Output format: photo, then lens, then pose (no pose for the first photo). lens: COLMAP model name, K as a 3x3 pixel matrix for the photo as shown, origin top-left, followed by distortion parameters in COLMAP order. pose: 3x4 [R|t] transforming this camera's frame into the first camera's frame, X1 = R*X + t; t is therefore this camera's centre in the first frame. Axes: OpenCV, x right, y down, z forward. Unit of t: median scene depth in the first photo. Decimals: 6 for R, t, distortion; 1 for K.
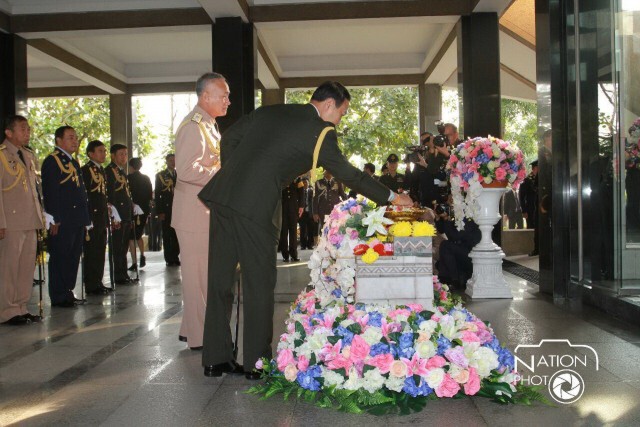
lens RADIAL K [[589.1, 0, 320.0], [0, 589.1, 213.5], [0, 0, 1]] dist [-0.063381, 0.016719]
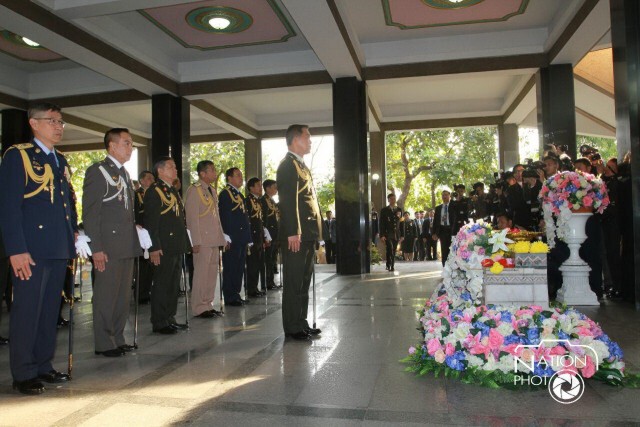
lens RADIAL K [[496.7, 0, 320.0], [0, 496.7, 213.5], [0, 0, 1]] dist [-0.080715, 0.042533]
pose [[0.986731, -0.005544, -0.162269, -0.082164], [-0.001038, 0.999181, -0.040448, -0.001797], [0.162361, 0.040080, 0.985917, -0.085185]]
